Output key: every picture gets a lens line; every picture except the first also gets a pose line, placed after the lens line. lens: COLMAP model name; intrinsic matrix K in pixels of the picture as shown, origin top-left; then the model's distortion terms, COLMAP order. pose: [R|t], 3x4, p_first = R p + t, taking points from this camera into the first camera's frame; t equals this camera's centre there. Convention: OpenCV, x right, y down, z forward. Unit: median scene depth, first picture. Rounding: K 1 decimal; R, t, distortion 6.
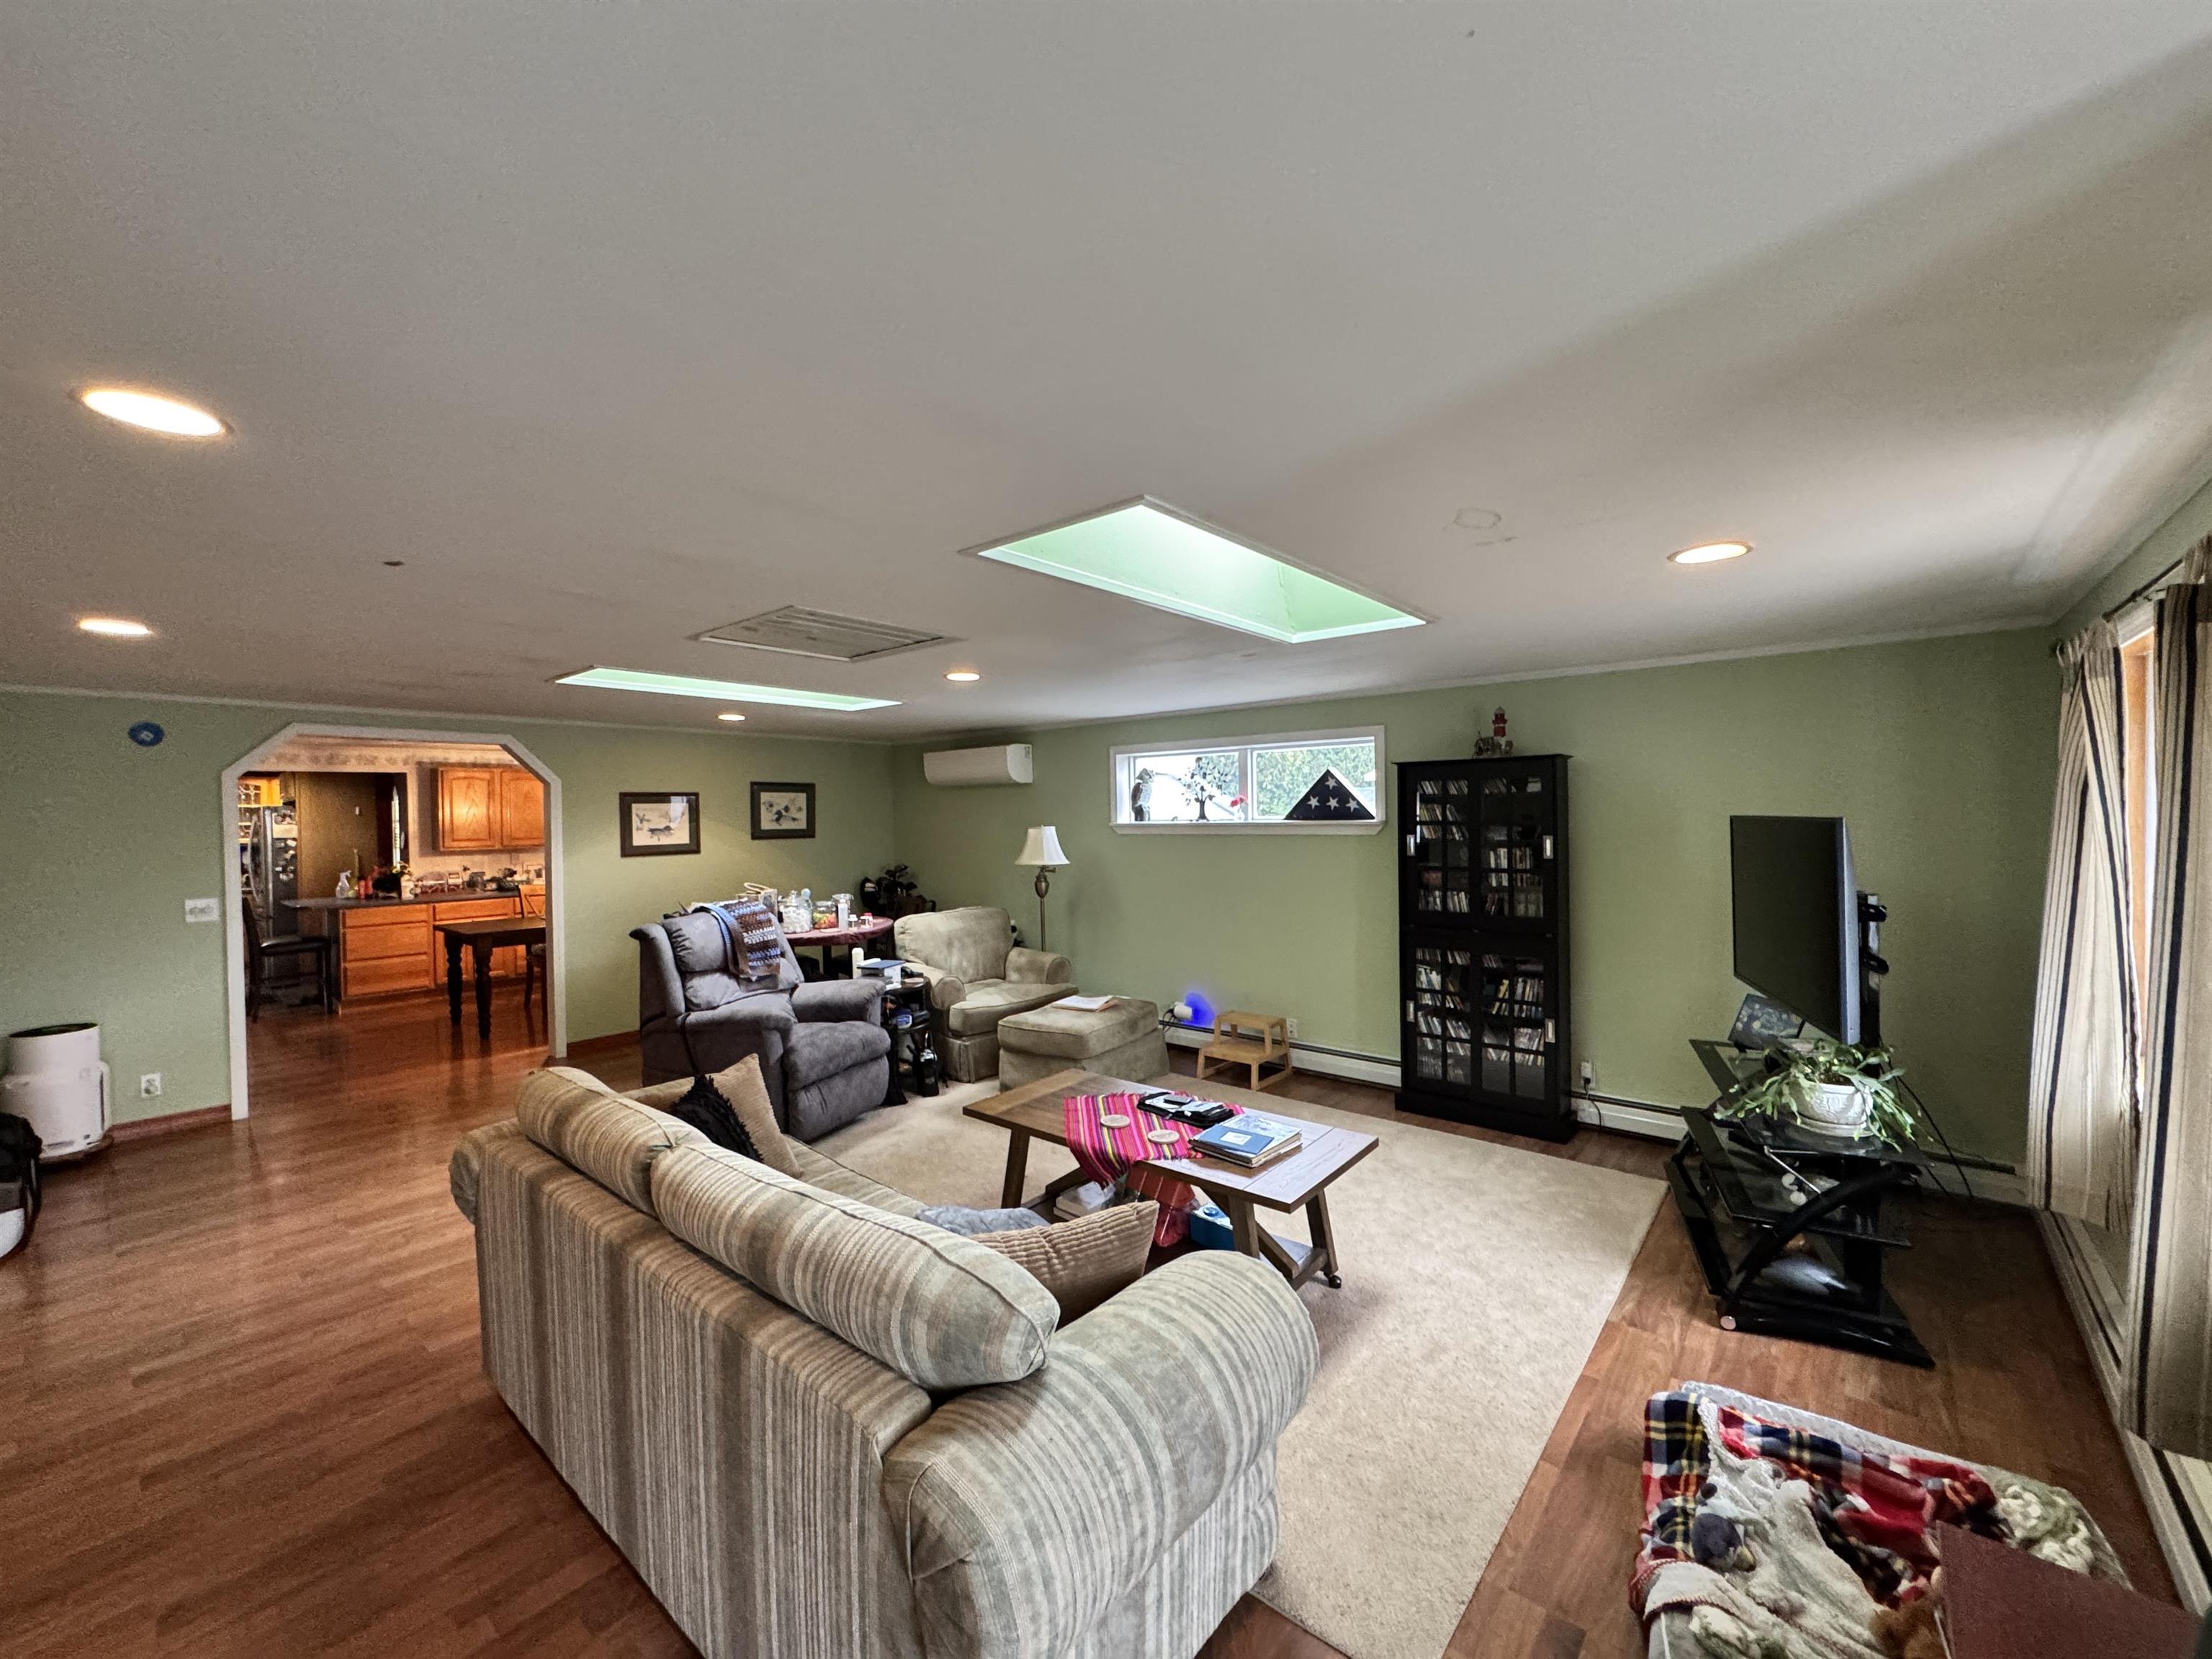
lens RADIAL K [[884.6, 0, 1099.7], [0, 884.6, 833.2], [0, 0, 1]] dist [-0.003234, 0.000770]
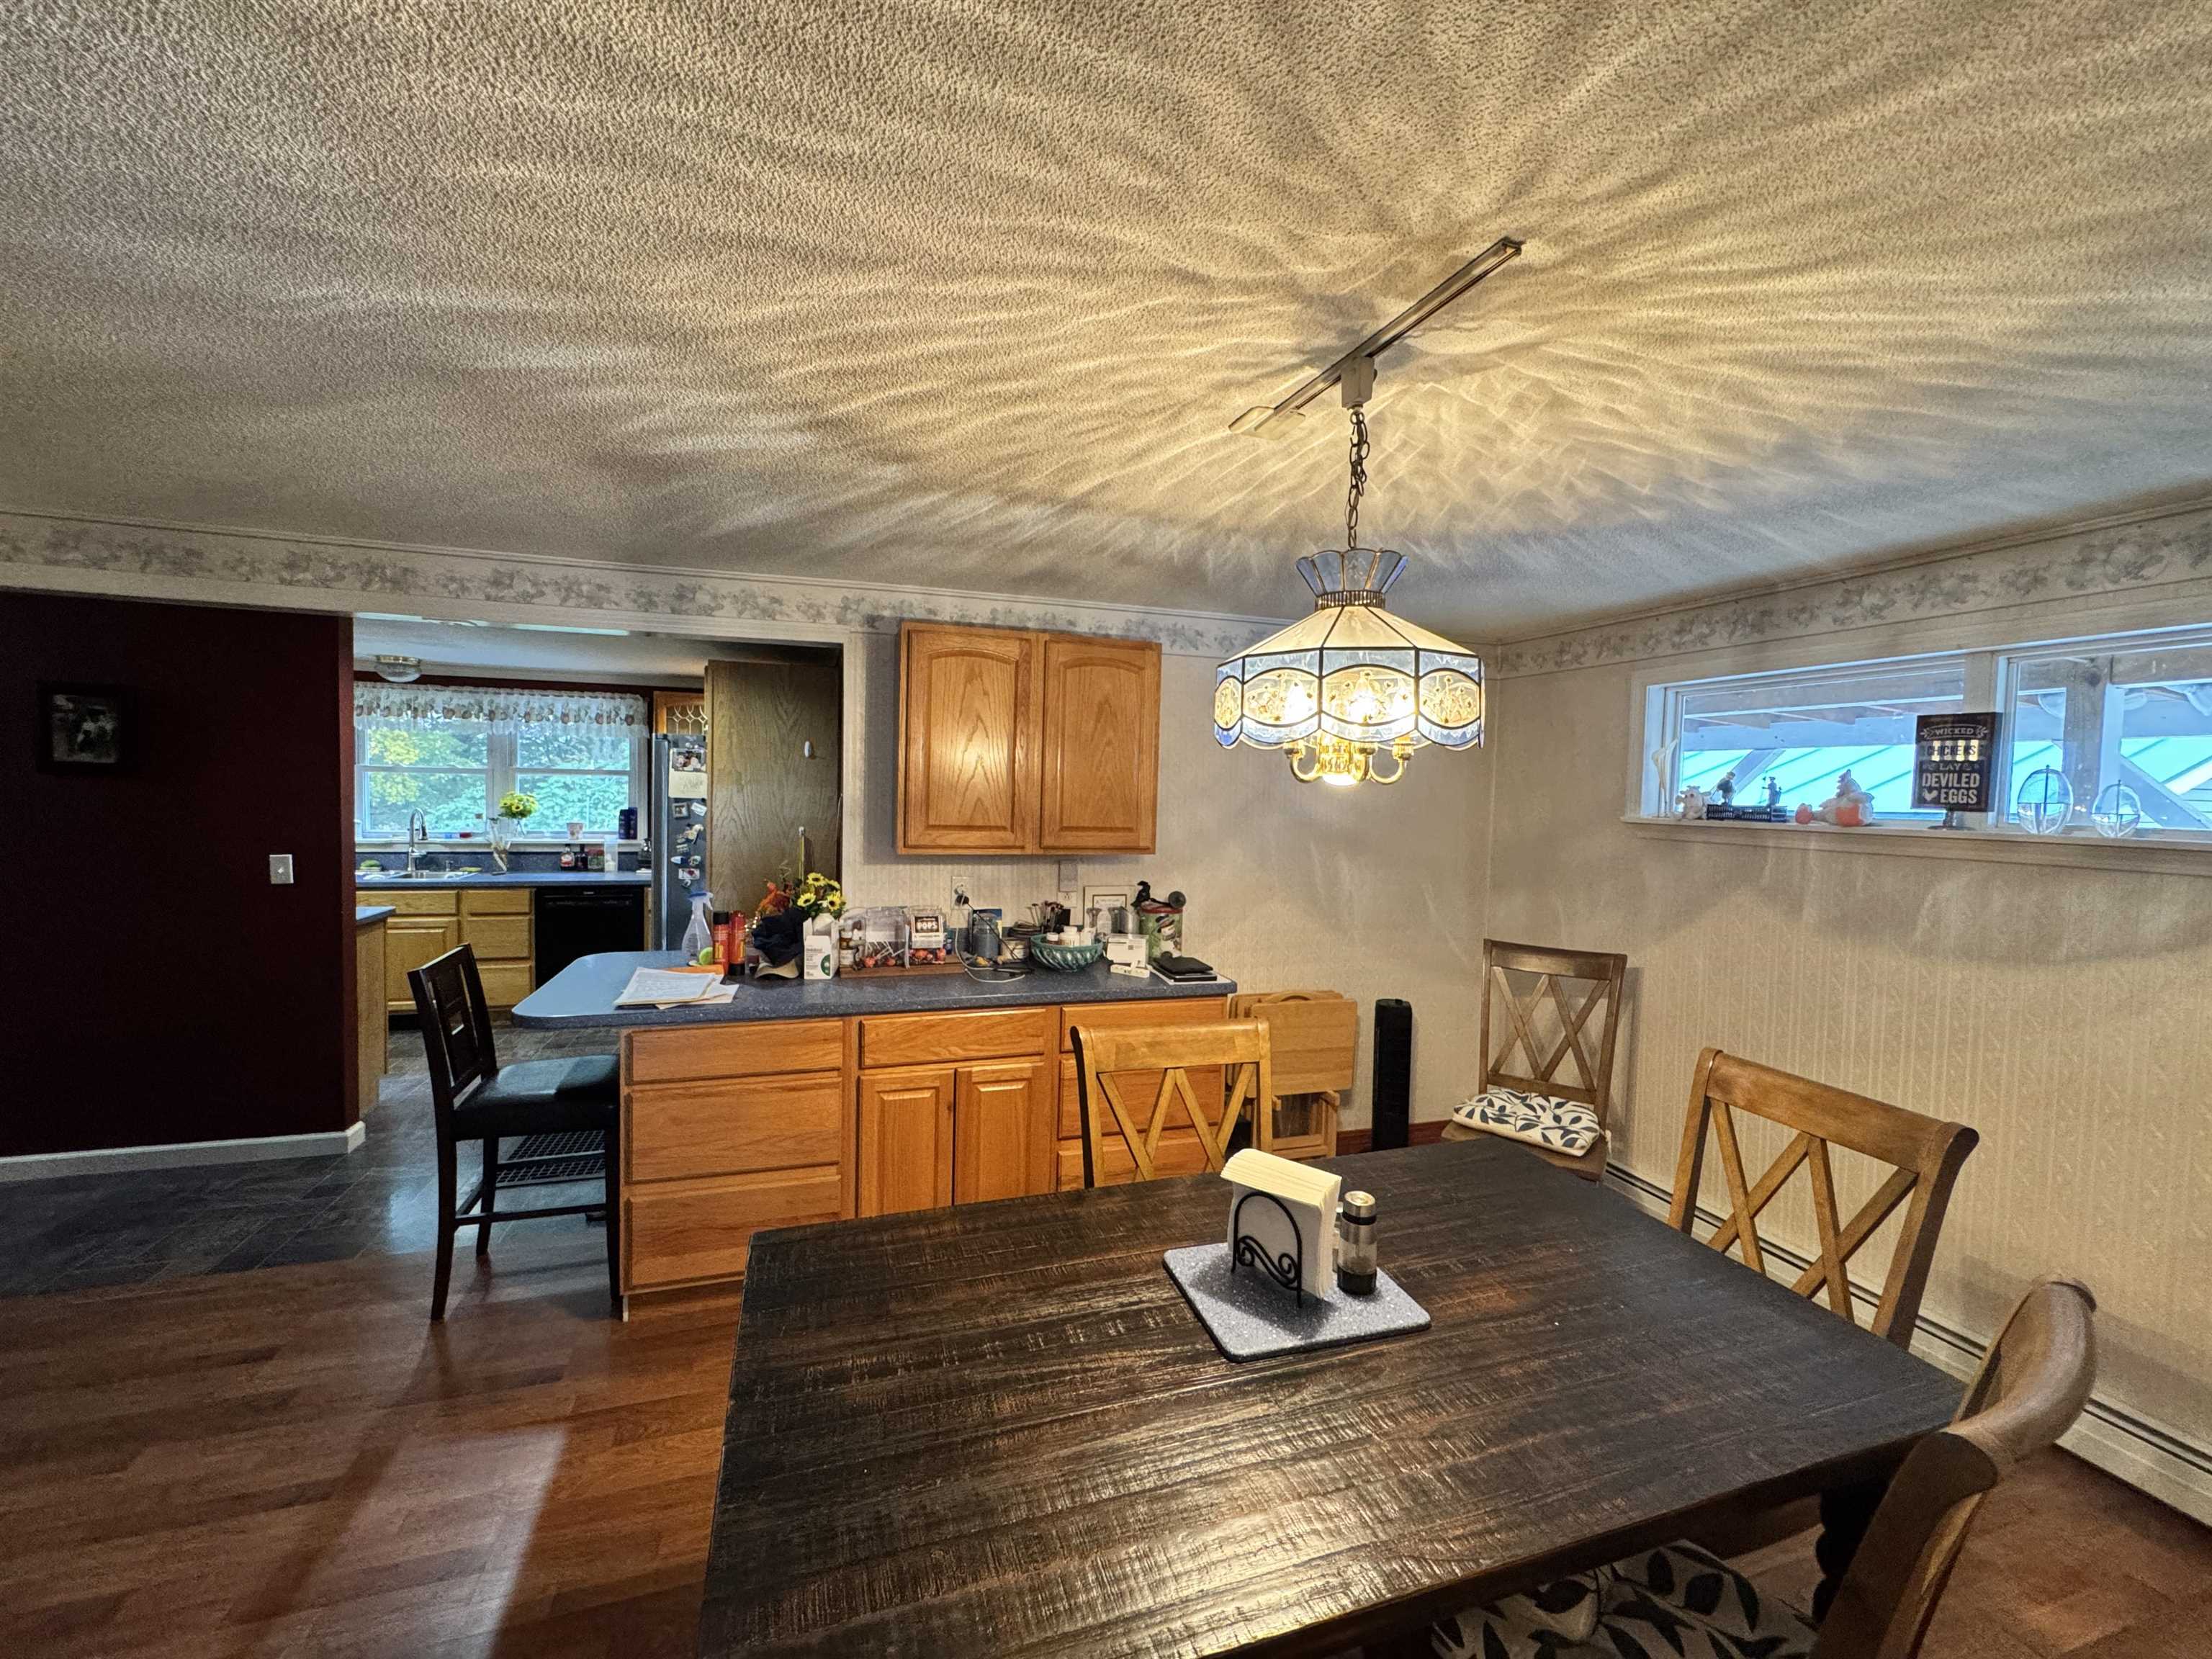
lens RADIAL K [[884.6, 0, 1101.8], [0, 884.6, 824.8], [0, 0, 1]] dist [-0.003234, 0.000770]
pose [[0.856036, 0.059134, -0.513523, -0.665351], [-0.049554, 0.998248, 0.032347, -0.010977], [0.514536, -0.002243, 0.857466, 0.995553]]
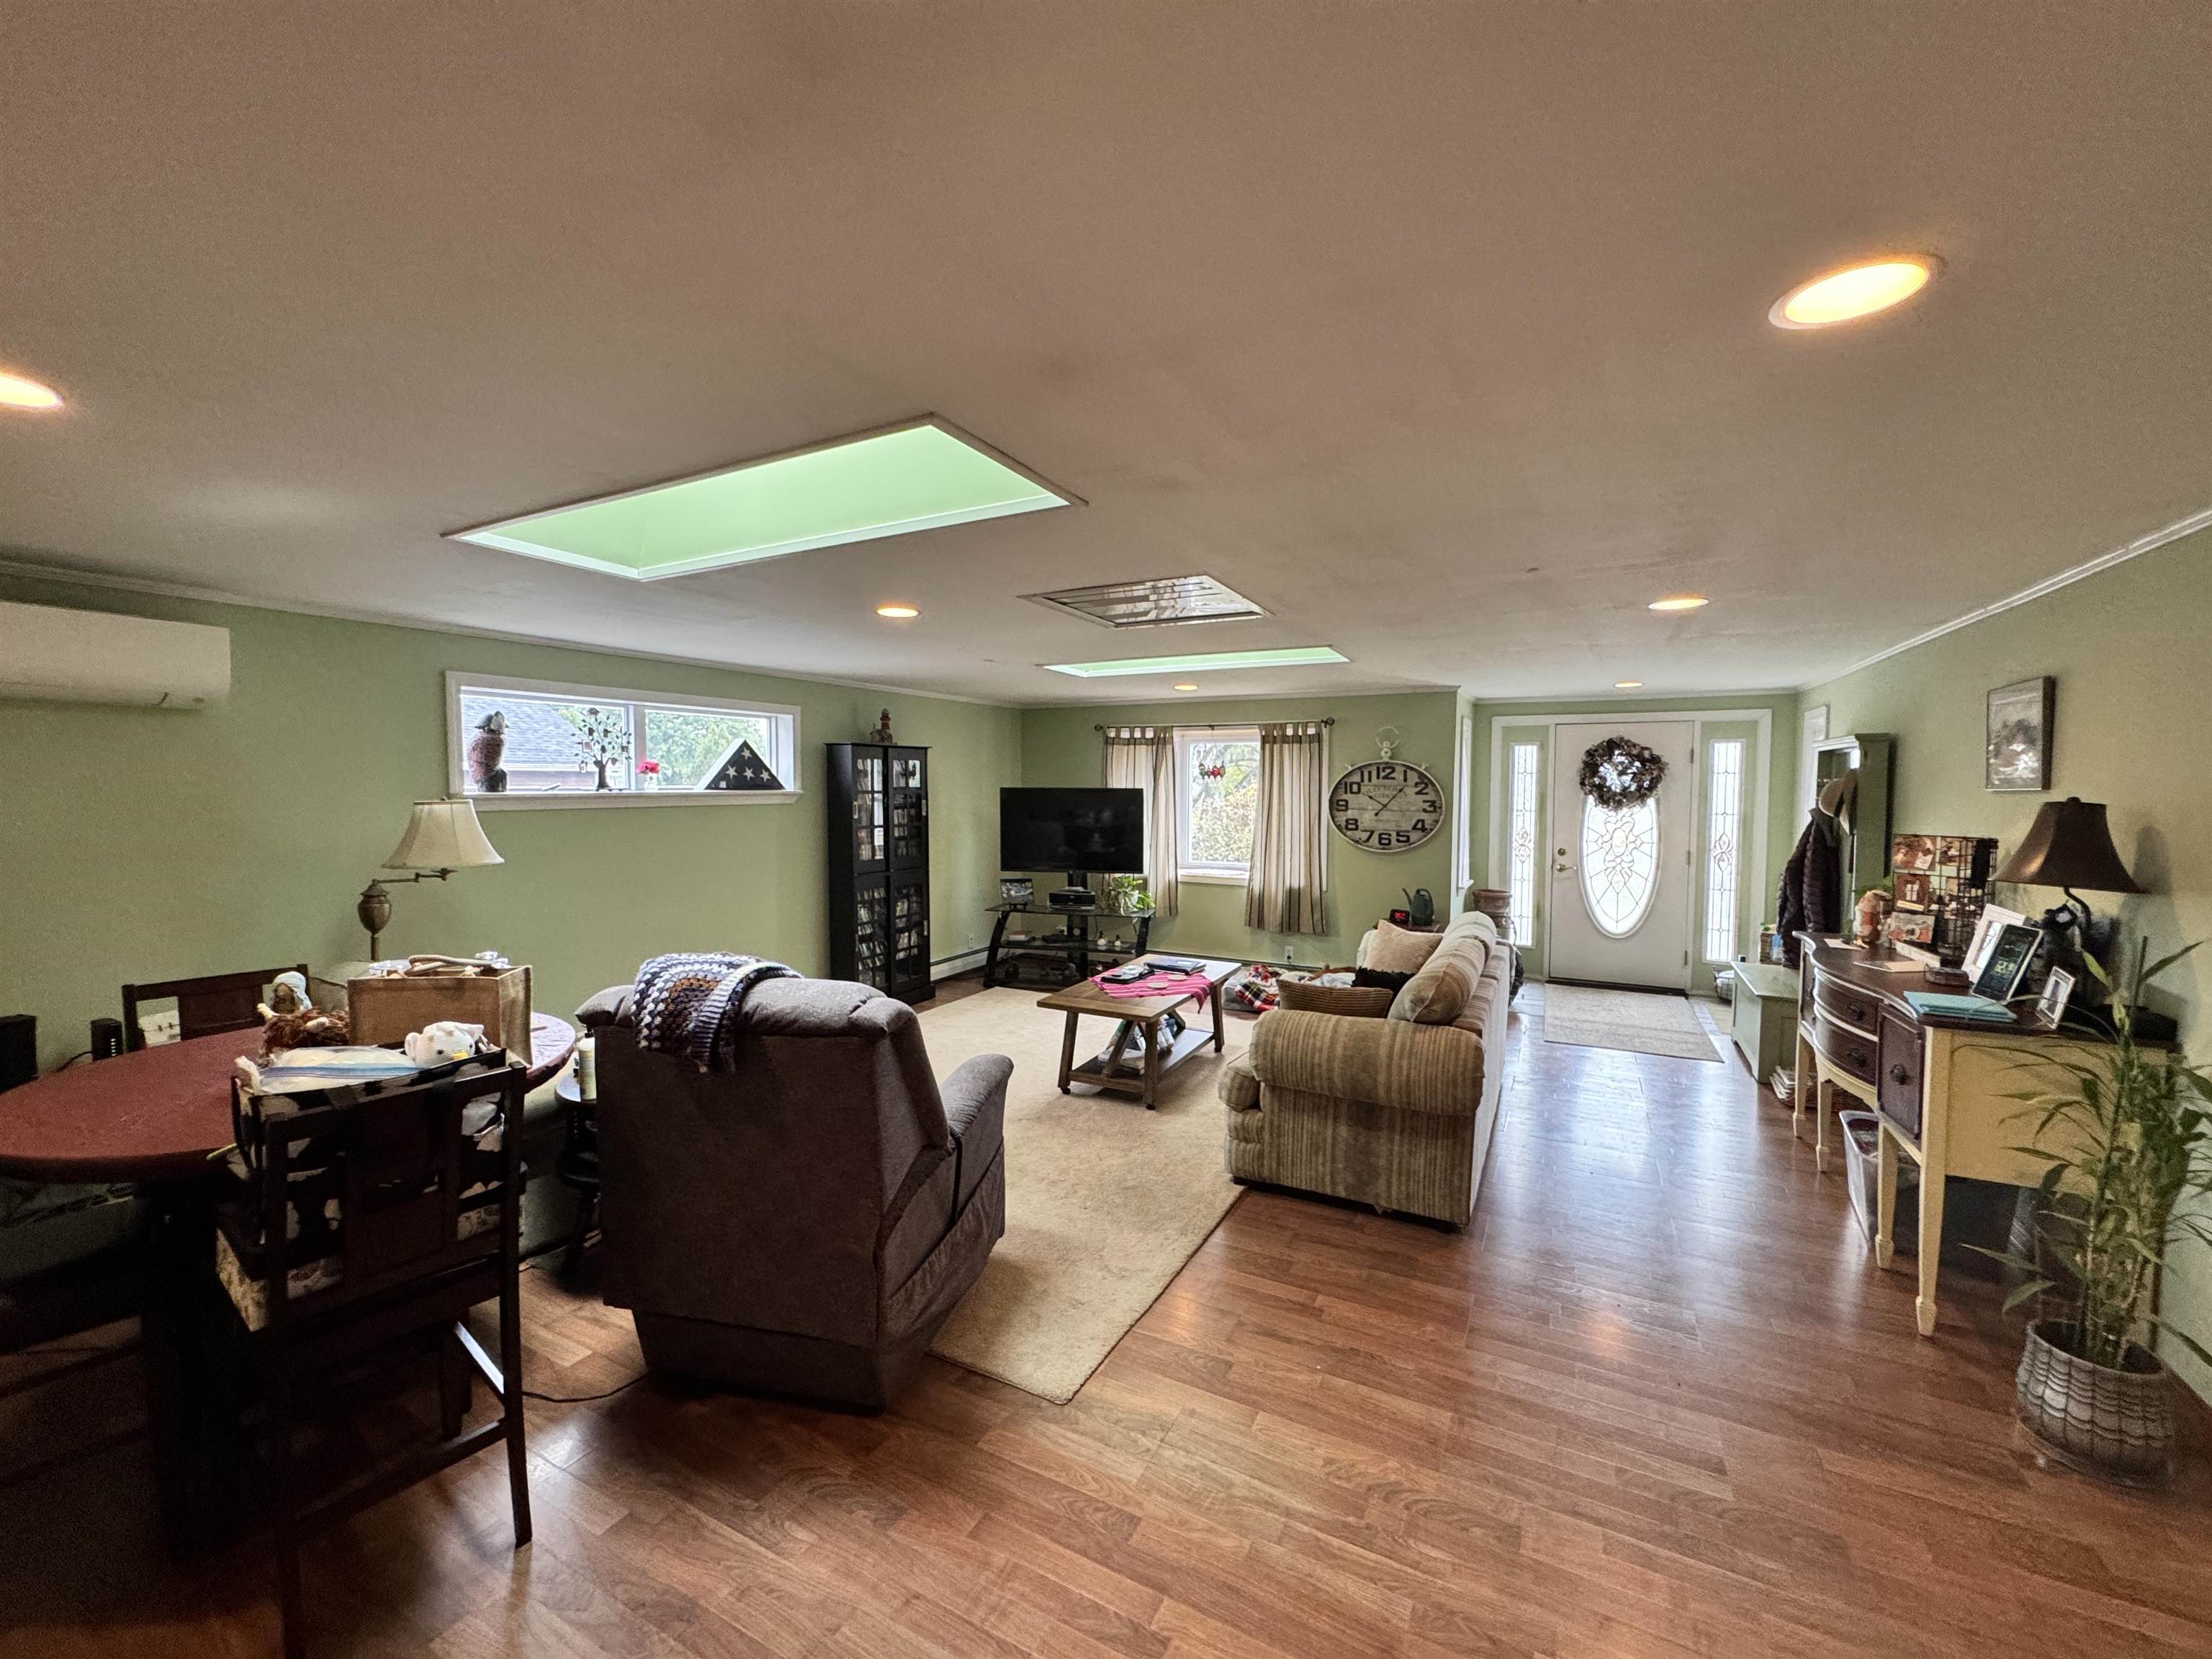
lens RADIAL K [[884.6, 0, 1101.2], [0, 884.6, 827.3], [0, 0, 1]] dist [-0.003234, 0.000770]
pose [[-0.222651, -0.035182, 0.974263, -0.725768], [0.019656, 0.998983, 0.040567, -0.004662], [-0.974700, 0.028183, -0.221733, 0.724616]]
